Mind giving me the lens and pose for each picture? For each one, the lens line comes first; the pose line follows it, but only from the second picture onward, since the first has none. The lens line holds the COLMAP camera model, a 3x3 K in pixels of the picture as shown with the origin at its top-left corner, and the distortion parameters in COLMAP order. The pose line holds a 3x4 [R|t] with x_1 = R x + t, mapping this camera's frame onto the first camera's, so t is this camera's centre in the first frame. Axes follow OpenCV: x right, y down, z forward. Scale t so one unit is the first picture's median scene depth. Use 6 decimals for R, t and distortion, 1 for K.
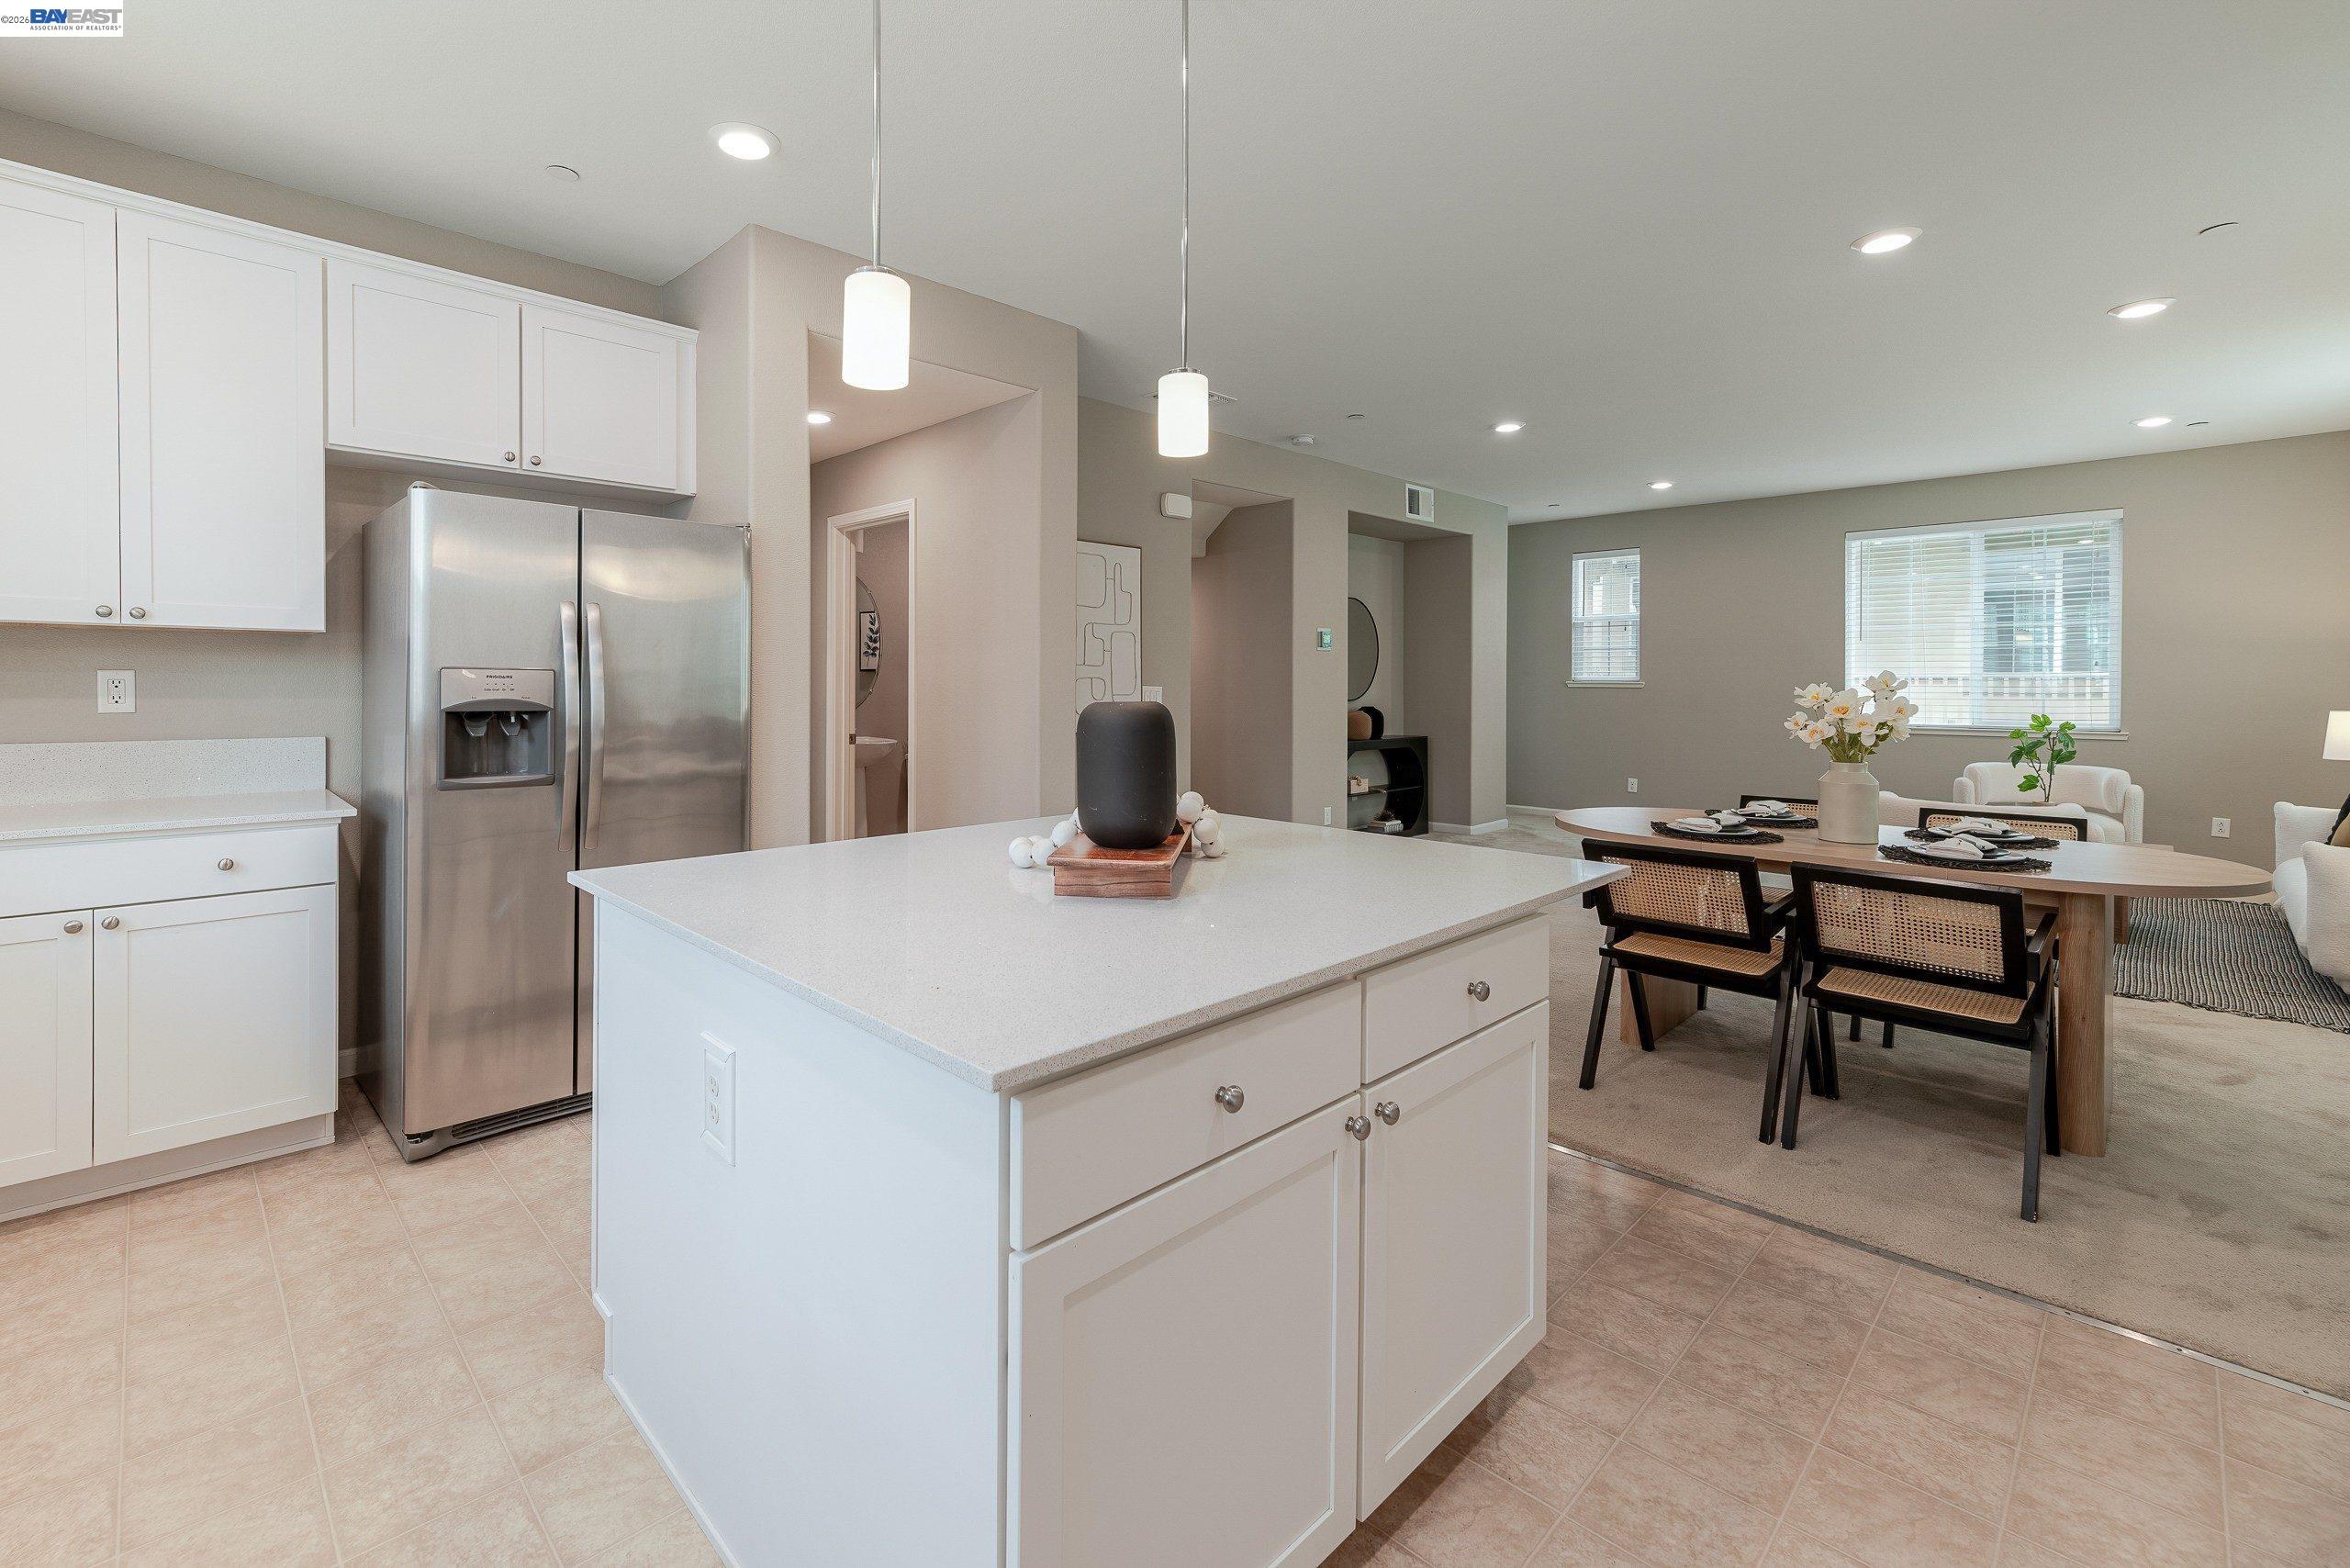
lens RADIAL K [[1001.5, 0, 1074.1], [0, 1001.5, 696.0], [0, 0, 1]] dist [0.009871, 0.000292]
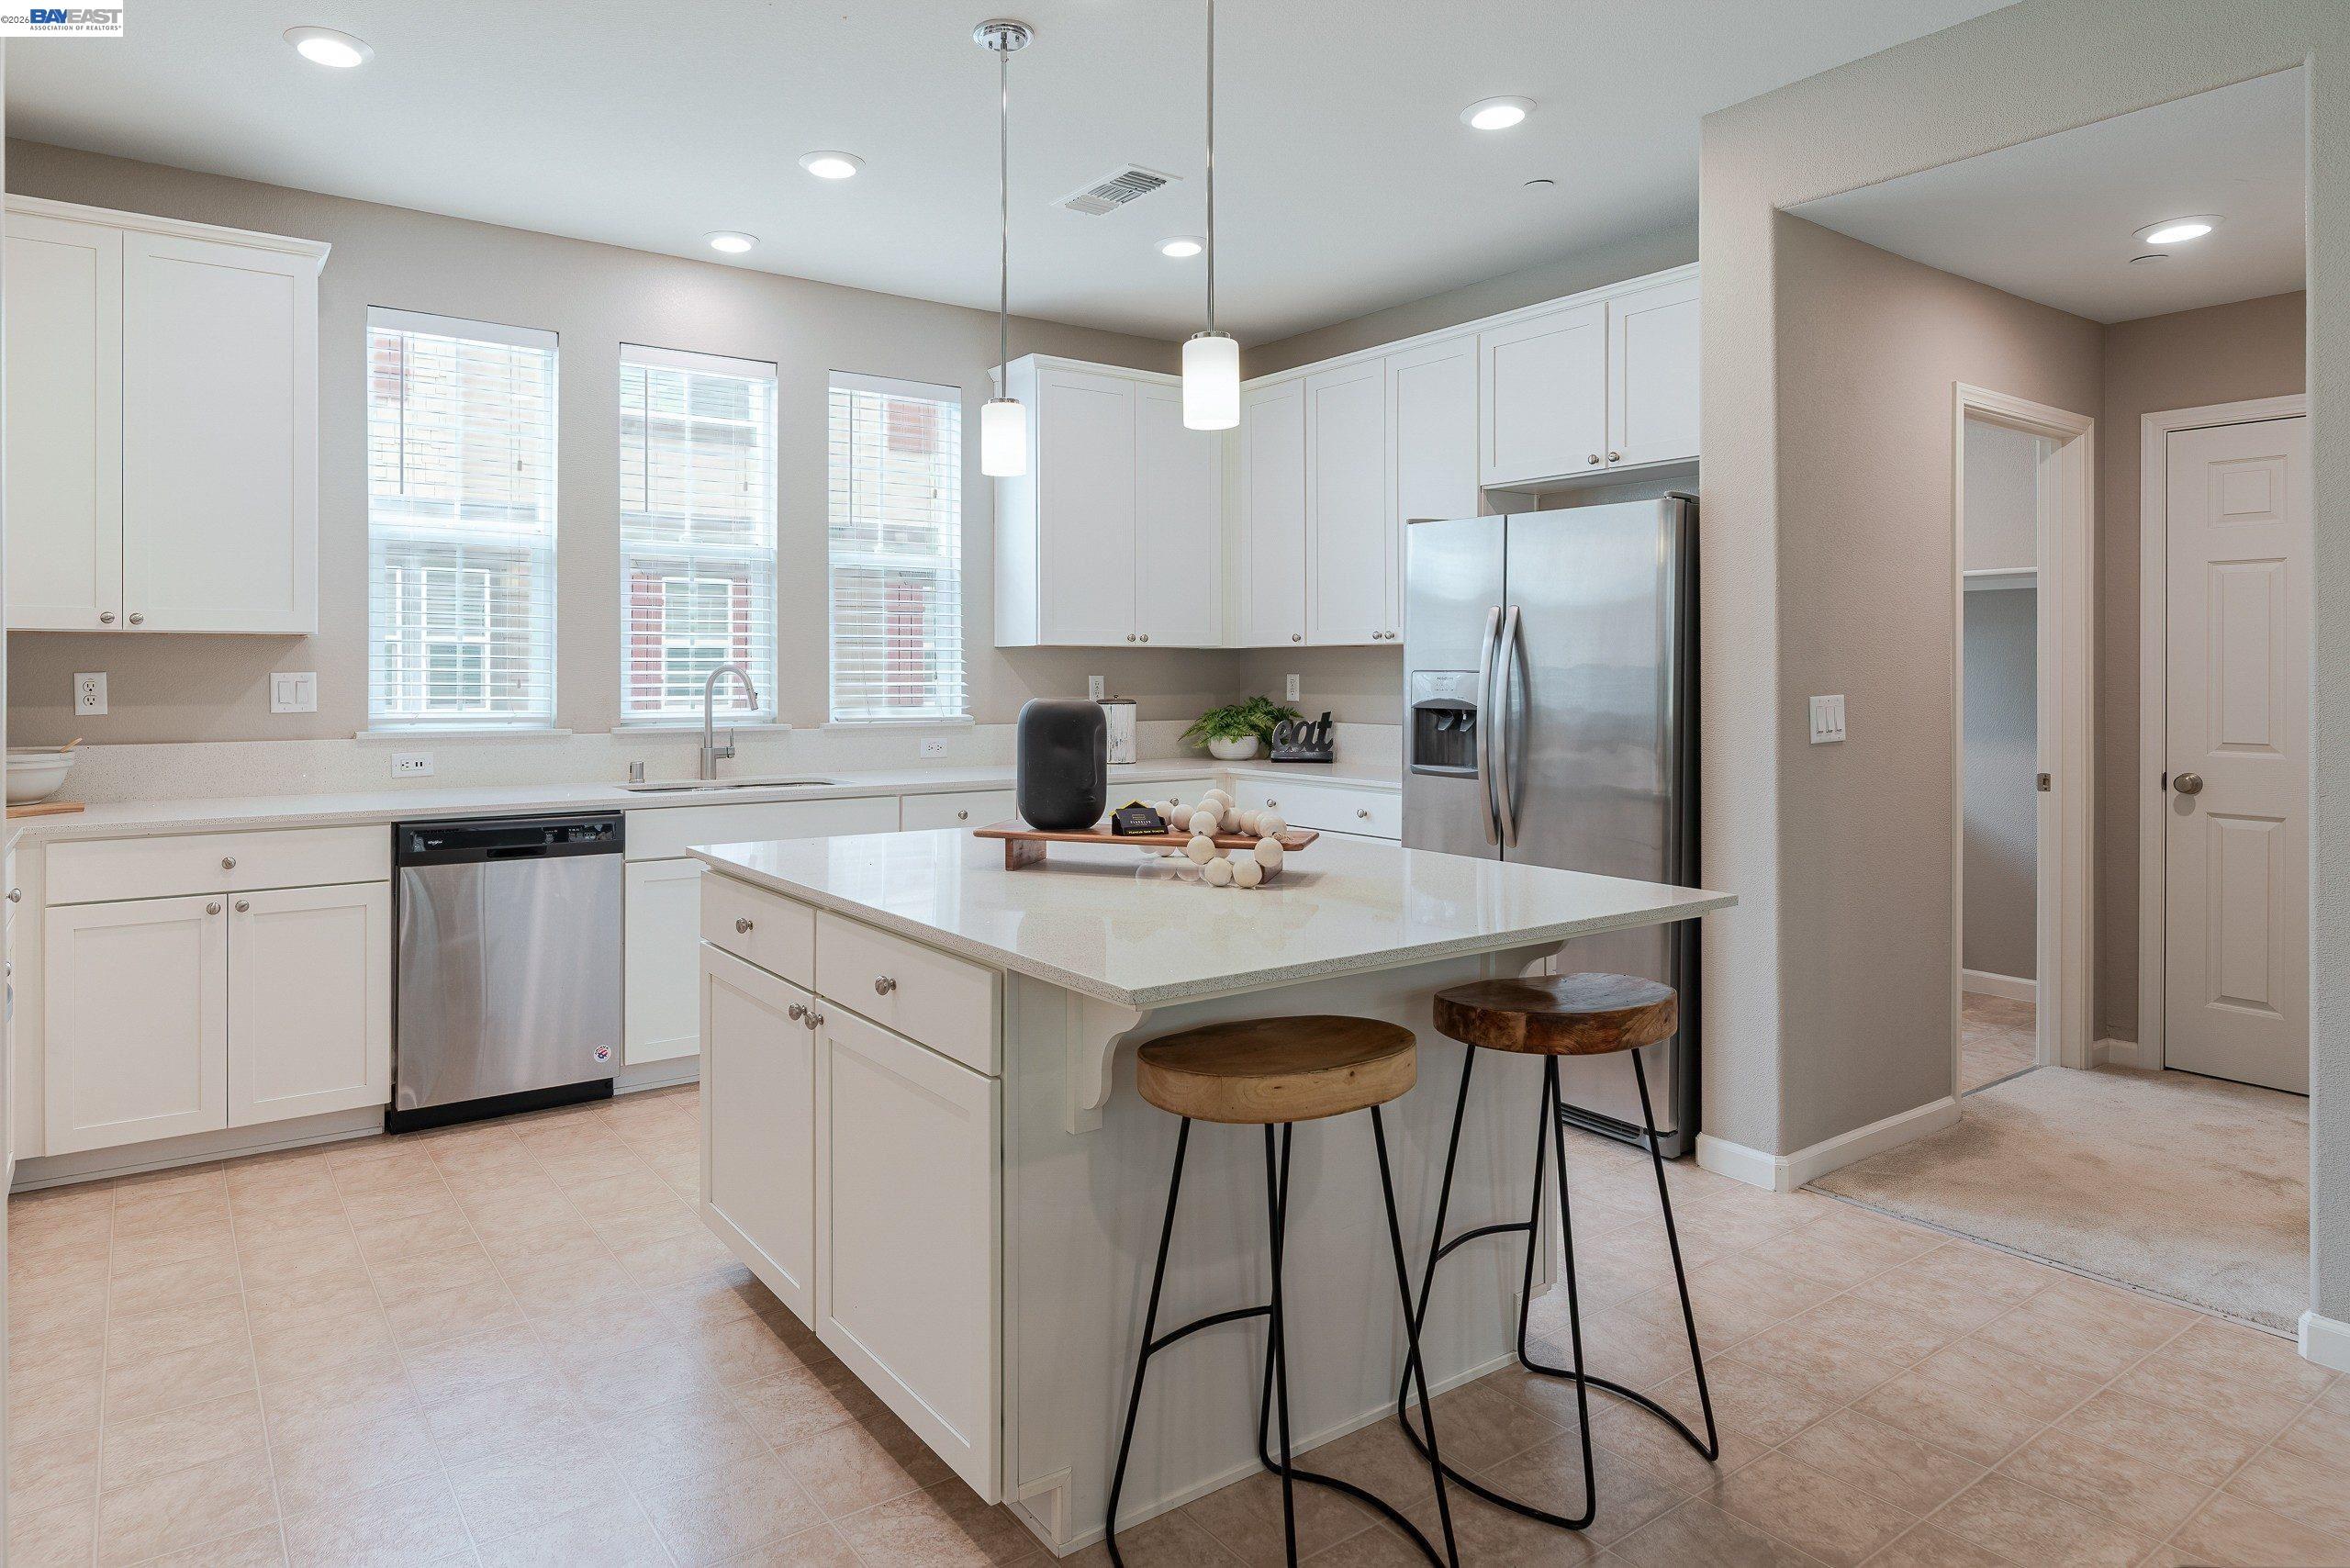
lens RADIAL K [[1395.1, 0, 1087.1], [0, 1395.1, 670.9], [0, 0, 1]] dist [-0.000436, -0.001971]
pose [[-0.132470, -0.011140, -0.991124, 1.062886], [-0.017366, 0.999809, -0.008916, -0.006341], [0.991035, 0.016030, -0.132638, 0.832136]]
